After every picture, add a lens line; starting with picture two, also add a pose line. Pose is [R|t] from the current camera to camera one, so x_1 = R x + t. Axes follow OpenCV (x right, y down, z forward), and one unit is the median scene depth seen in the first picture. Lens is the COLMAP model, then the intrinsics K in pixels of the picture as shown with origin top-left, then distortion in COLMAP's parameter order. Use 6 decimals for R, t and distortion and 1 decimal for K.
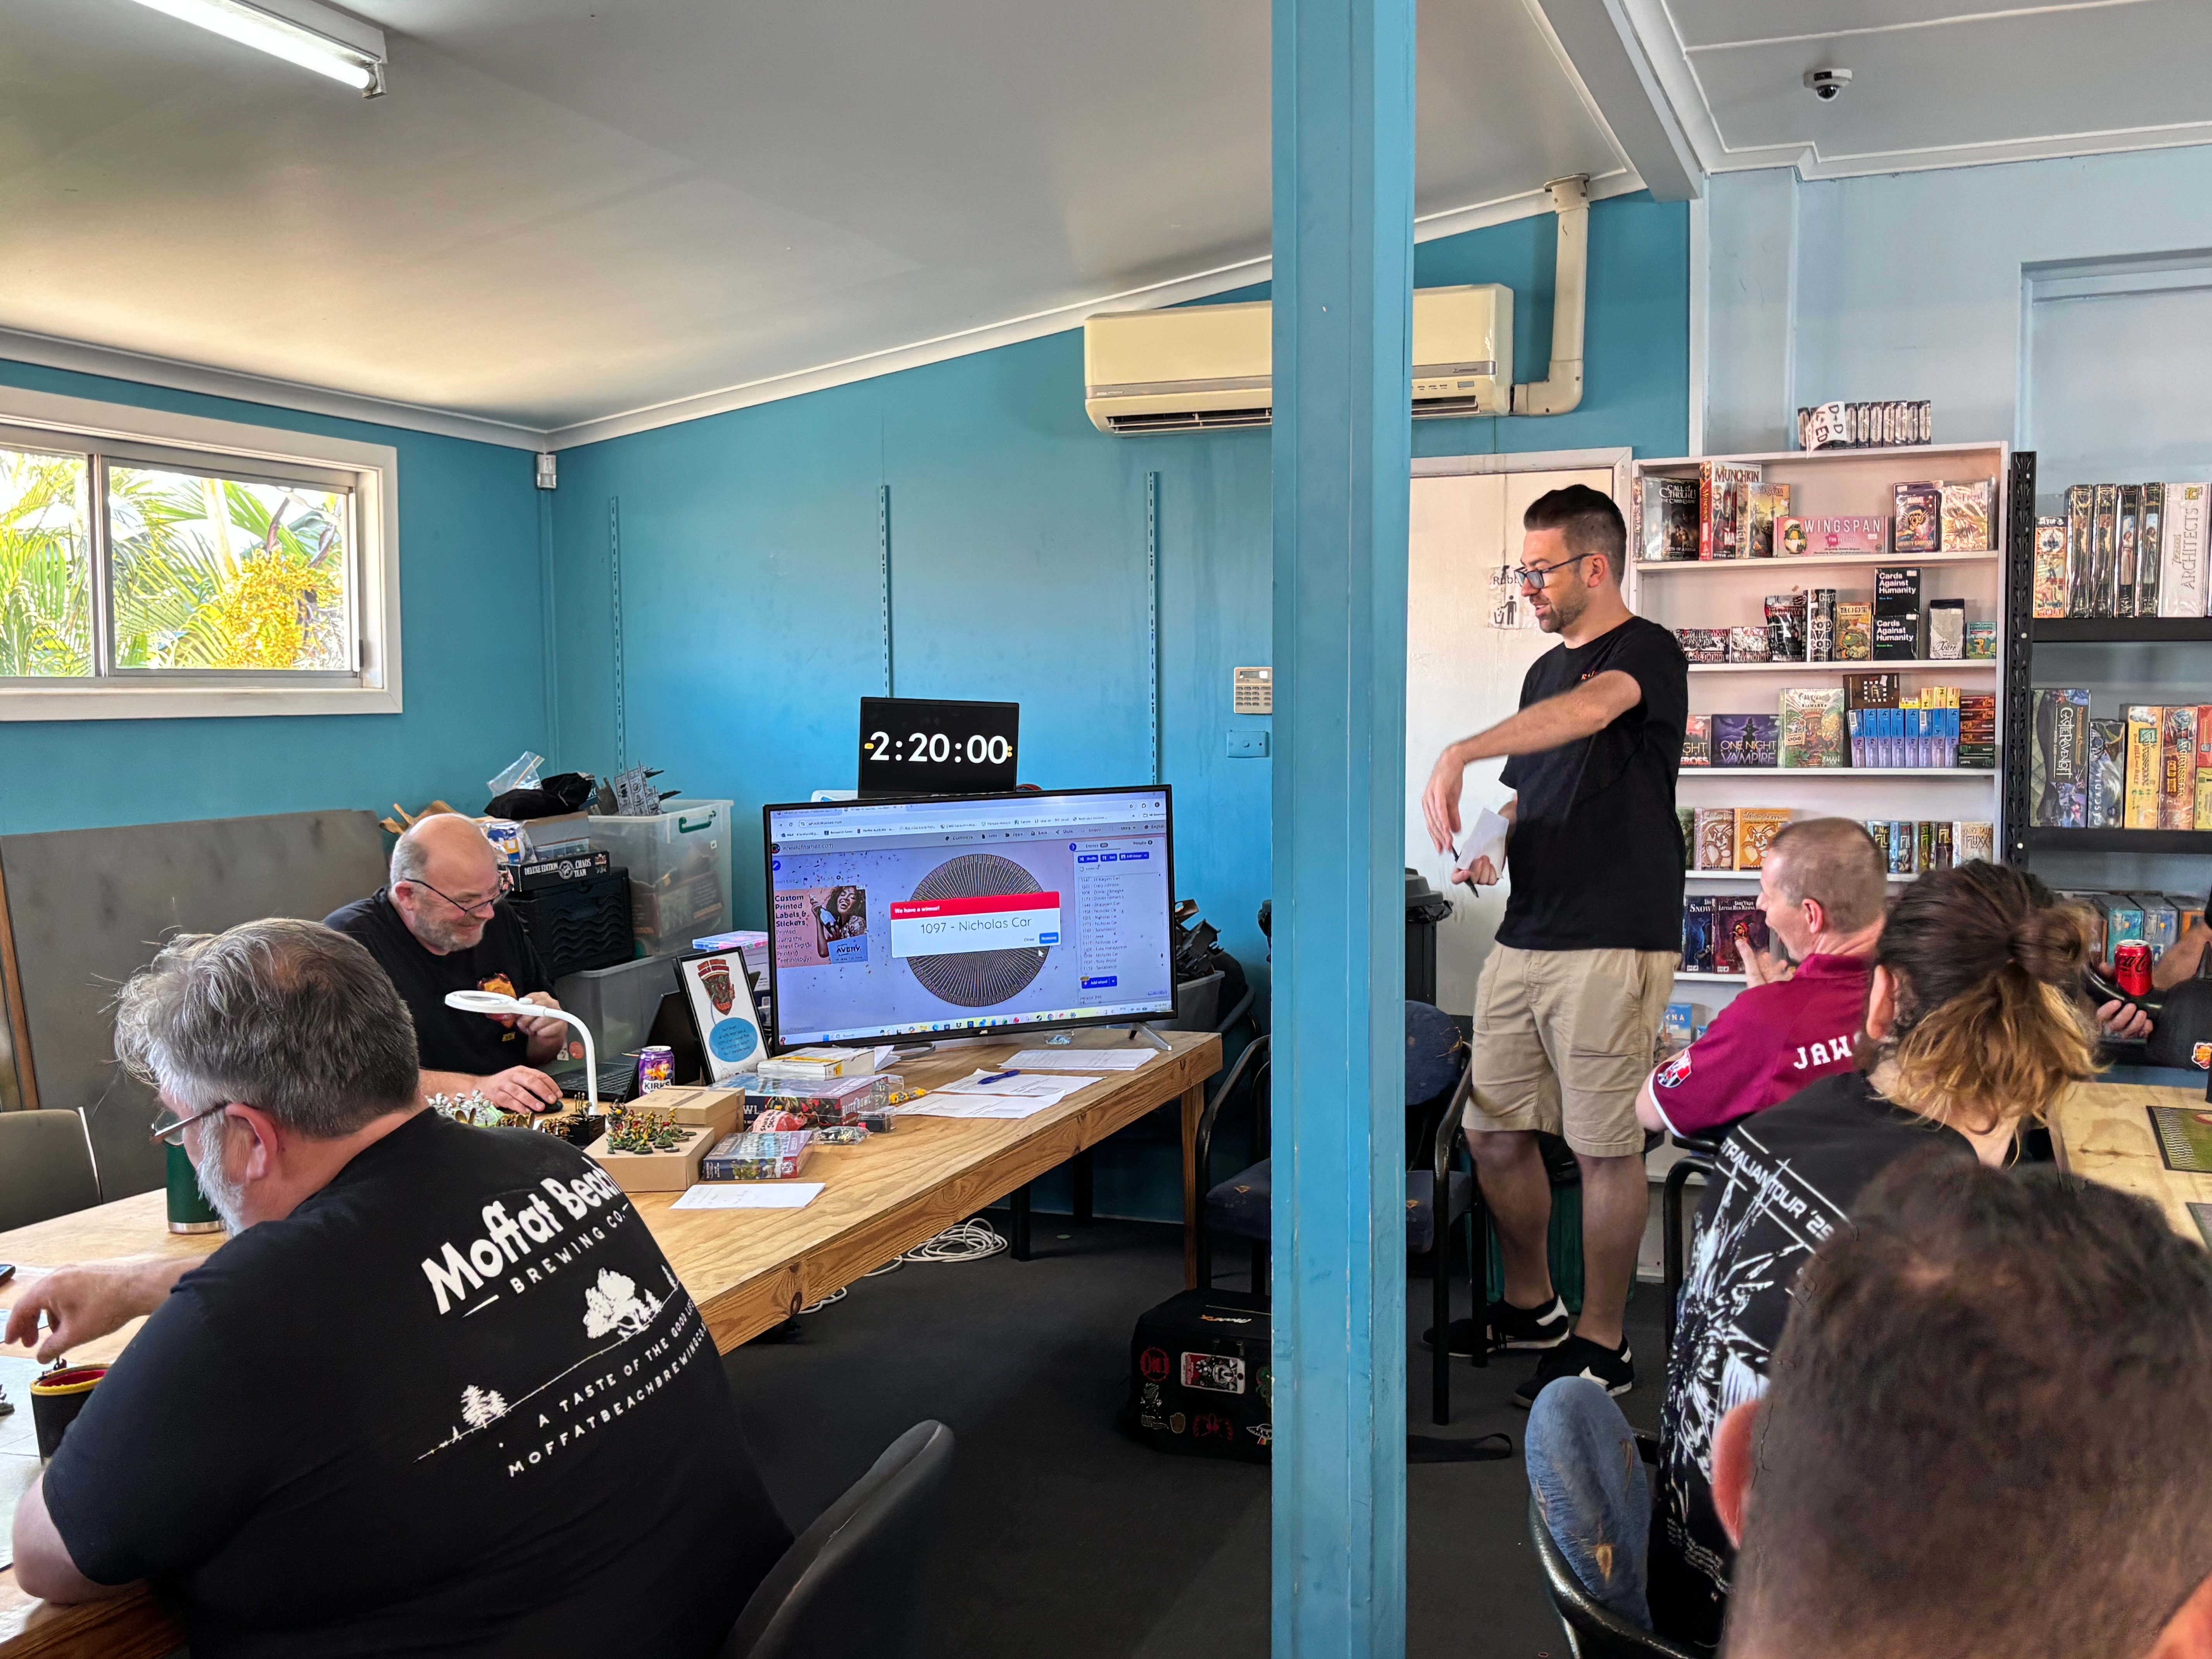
lens RADIAL K [[2189.9, 0, 1096.4], [0, 2189.9, 828.2], [0, 0, 1]] dist [0.028514, 0.000000]
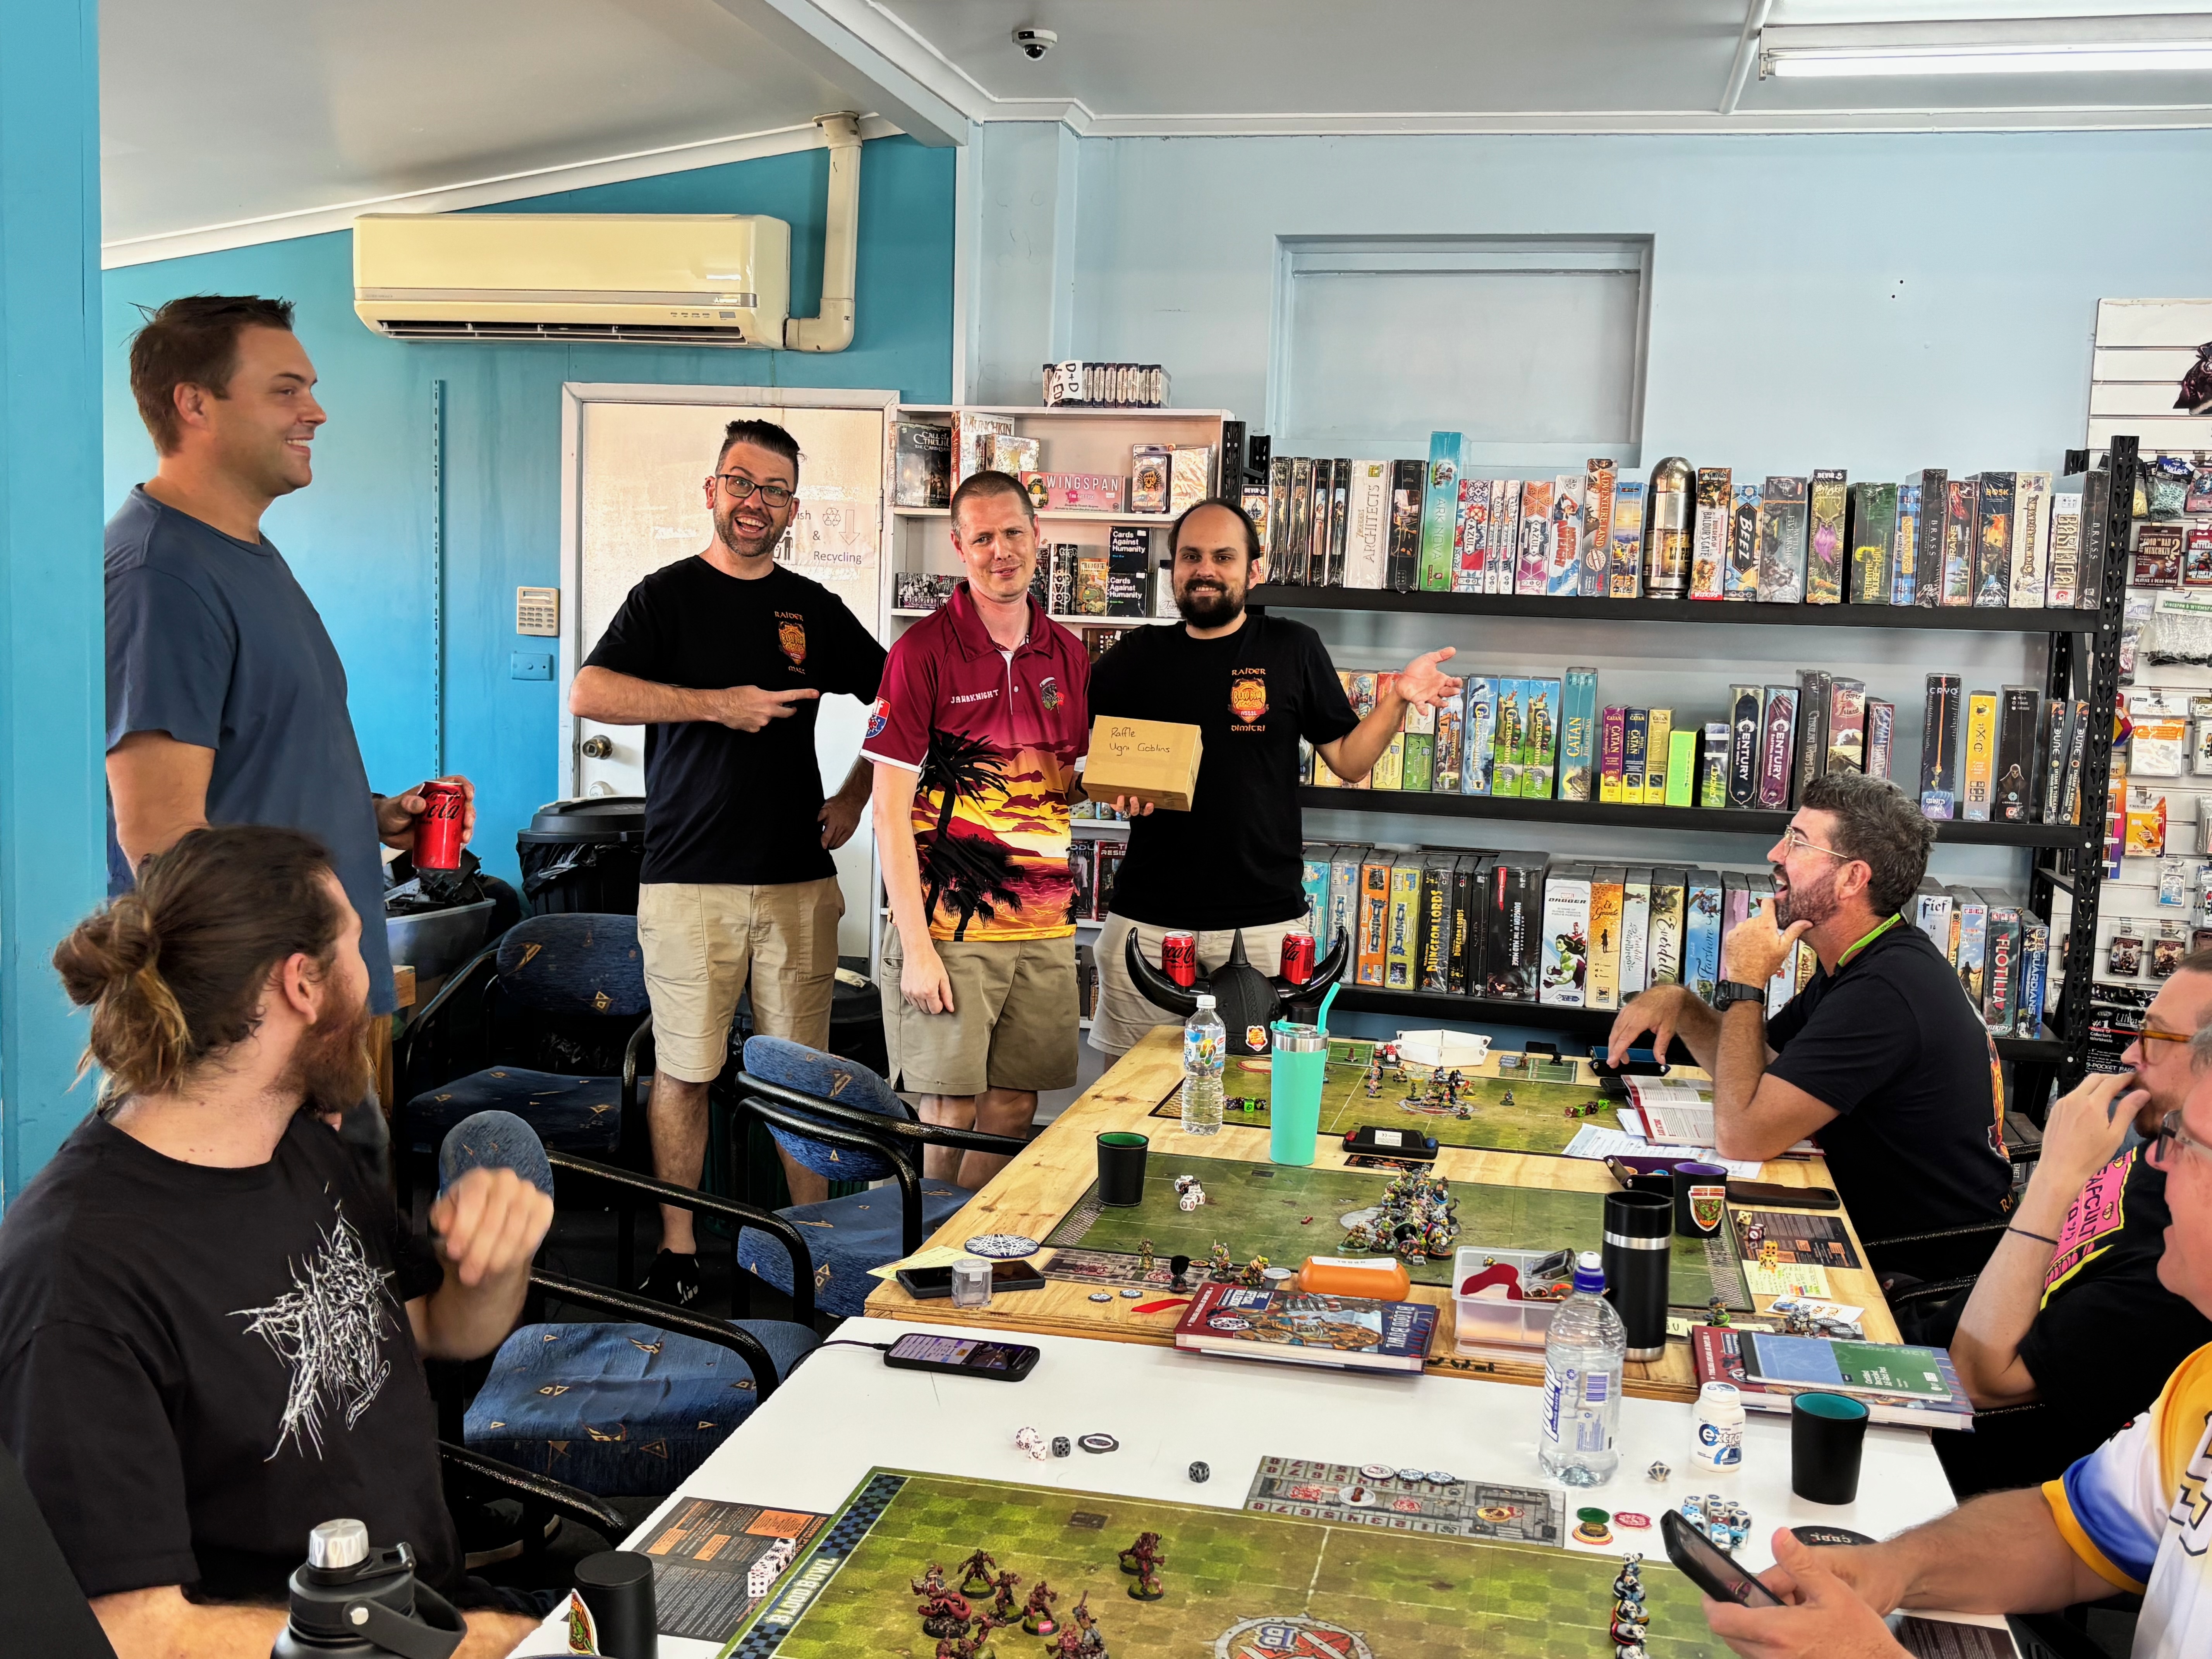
lens RADIAL K [[2189.9, 0, 1153.9], [0, 2189.9, 861.8], [0, 0, 1]] dist [0.028514, 0.000000]
pose [[0.985675, 0.025772, 0.166674, 0.205047], [-0.035334, 0.997879, 0.054665, -0.017294], [-0.164911, -0.059771, 0.984496, -0.025841]]
